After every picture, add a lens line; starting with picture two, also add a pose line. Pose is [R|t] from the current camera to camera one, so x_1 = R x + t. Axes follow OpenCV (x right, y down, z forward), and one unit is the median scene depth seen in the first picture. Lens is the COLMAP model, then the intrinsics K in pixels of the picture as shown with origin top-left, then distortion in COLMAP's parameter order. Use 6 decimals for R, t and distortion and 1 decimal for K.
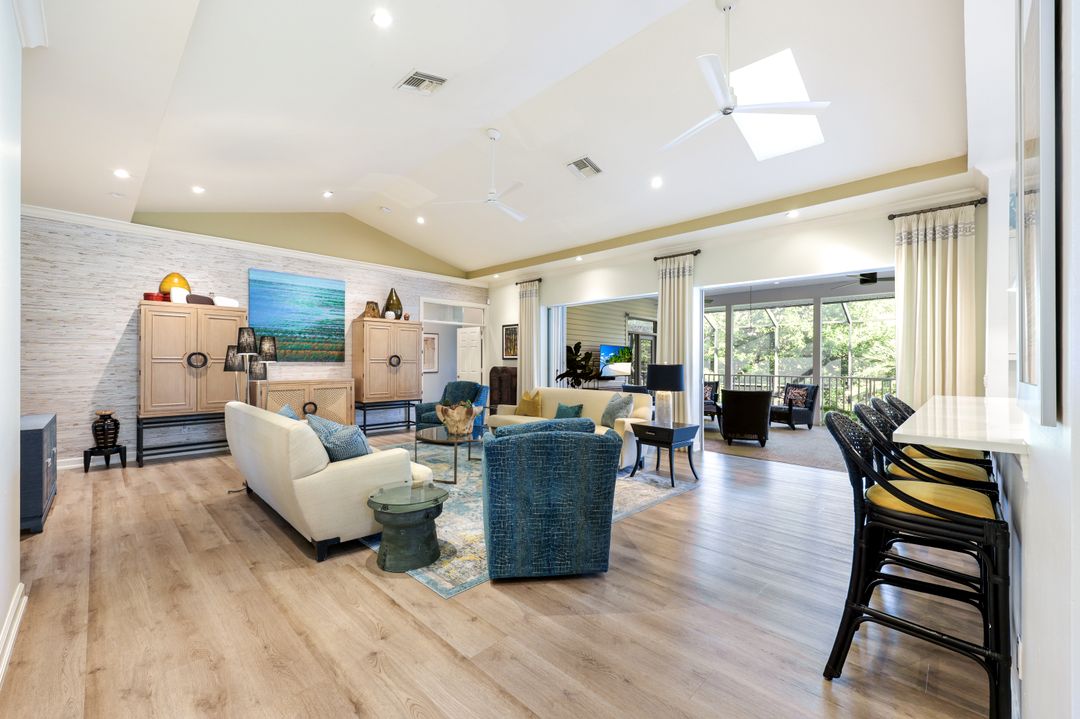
lens RADIAL K [[433.8, 0, 541.4], [0, 433.8, 359.8], [0, 0, 1]] dist [-0.000192, -0.000670]
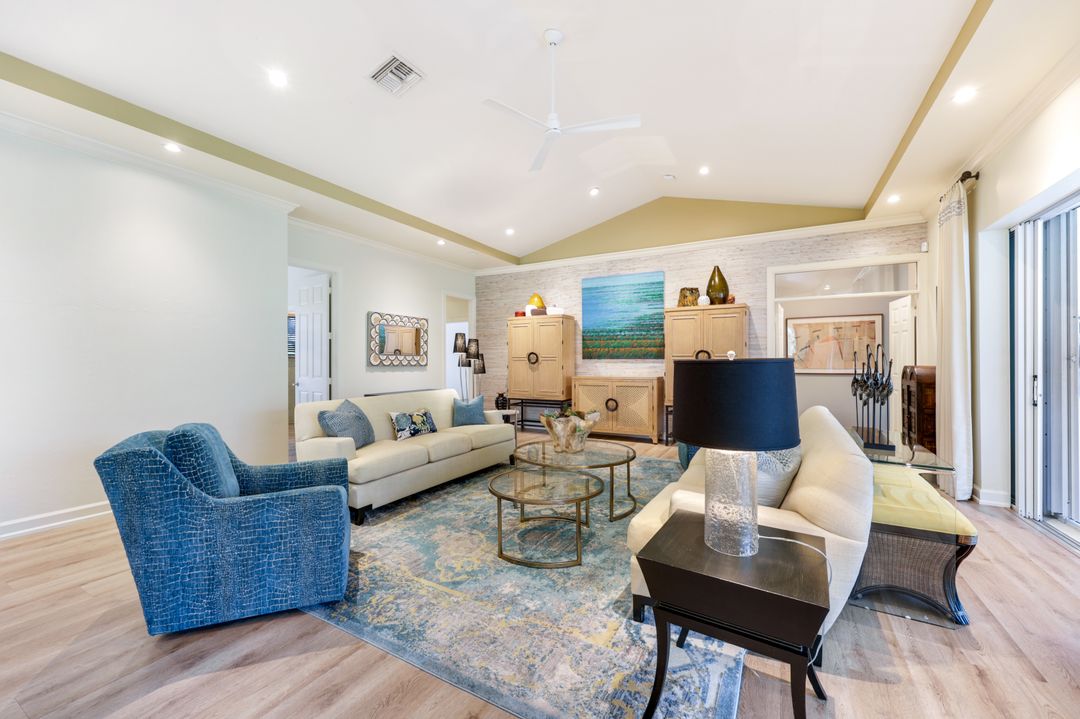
lens RADIAL K [[433.8, 0, 538.5], [0, 433.8, 363.4], [0, 0, 1]] dist [-0.000192, -0.000670]
pose [[0.258071, 0.006927, -0.966101, 0.392324], [0.009496, 0.999908, 0.009706, 0.003416], [0.966079, -0.011679, 0.257981, 0.543296]]
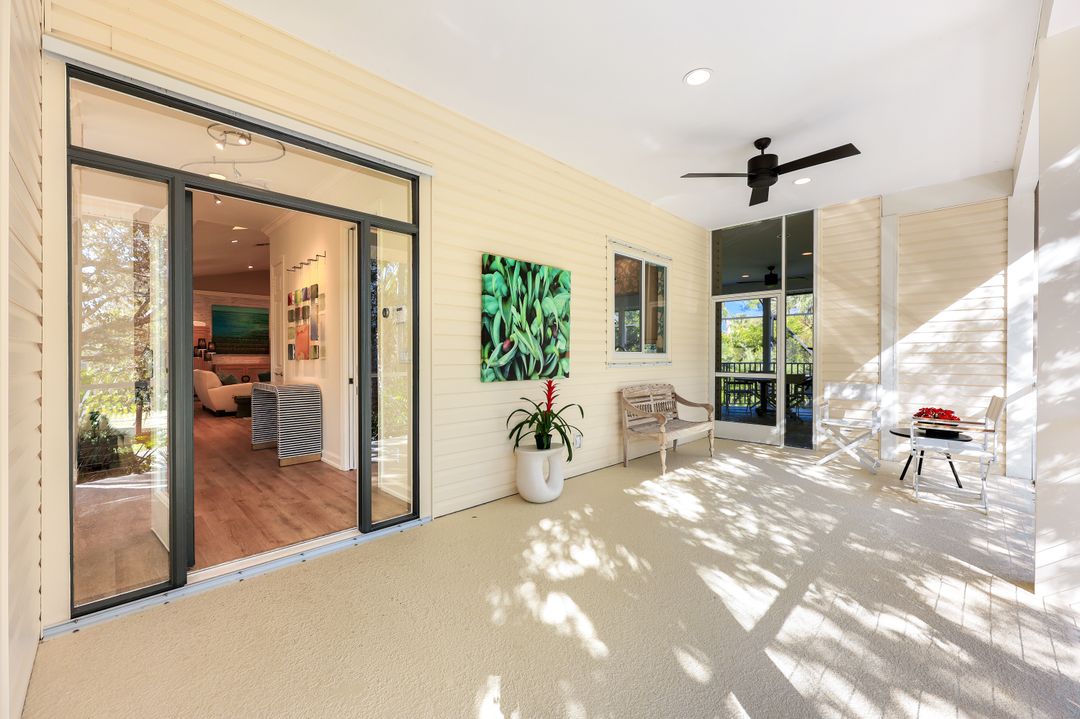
lens RADIAL K [[433.8, 0, 539.3], [0, 433.8, 358.9], [0, 0, 1]] dist [-0.000192, -0.000670]
pose [[0.999830, -0.007461, -0.016857, 0.737192], [0.007608, 0.999933, 0.008668, 0.019262], [0.016791, -0.008795, 0.999820, -0.820608]]
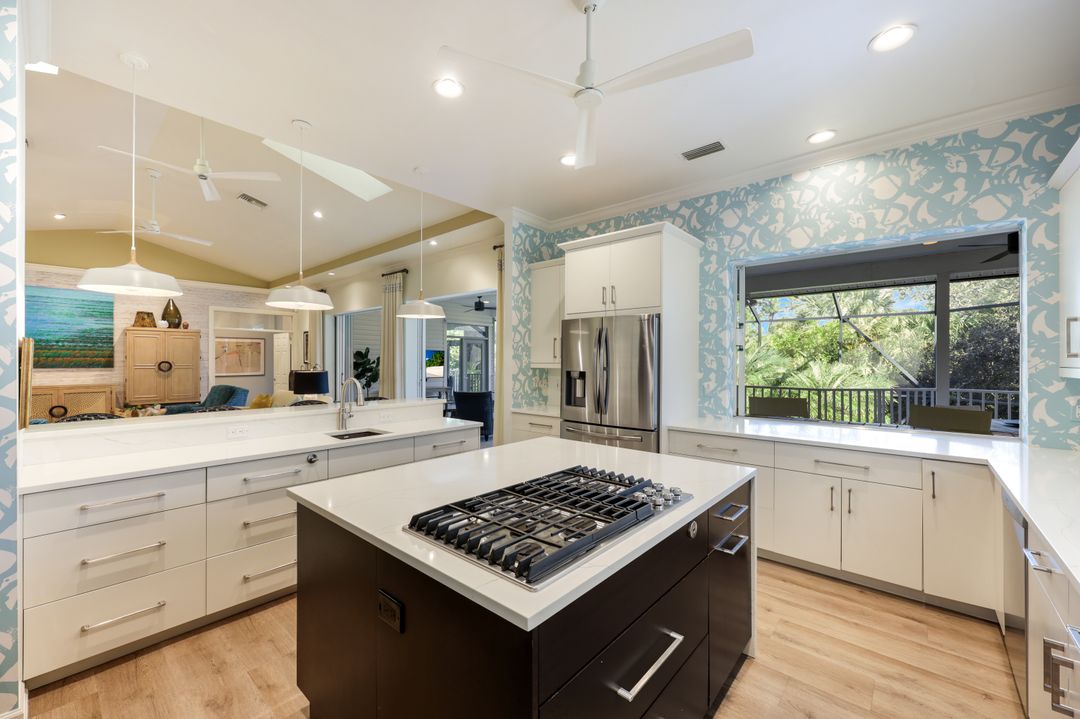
lens RADIAL K [[433.8, 0, 534.6], [0, 433.8, 358.6], [0, 0, 1]] dist [-0.000192, -0.000670]
pose [[0.998899, -0.002562, 0.046848, 0.581515], [0.002524, 0.999996, 0.000879, -0.017281], [-0.046850, -0.000760, 0.998902, -0.134894]]
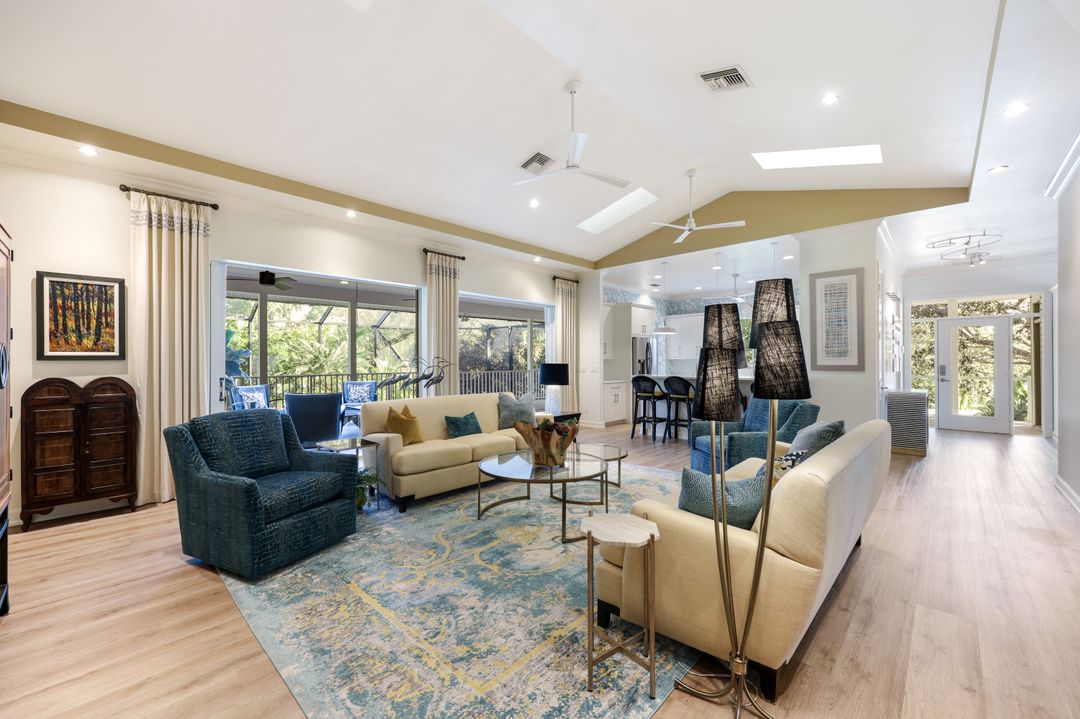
lens RADIAL K [[433.8, 0, 535.5], [0, 433.8, 351.6], [0, 0, 1]] dist [-0.000192, -0.000670]
pose [[-0.008598, -0.008254, 0.999929, -0.663961], [-0.014668, 0.999859, 0.008127, -0.023411], [-0.999855, -0.014597, -0.008718, 0.752373]]
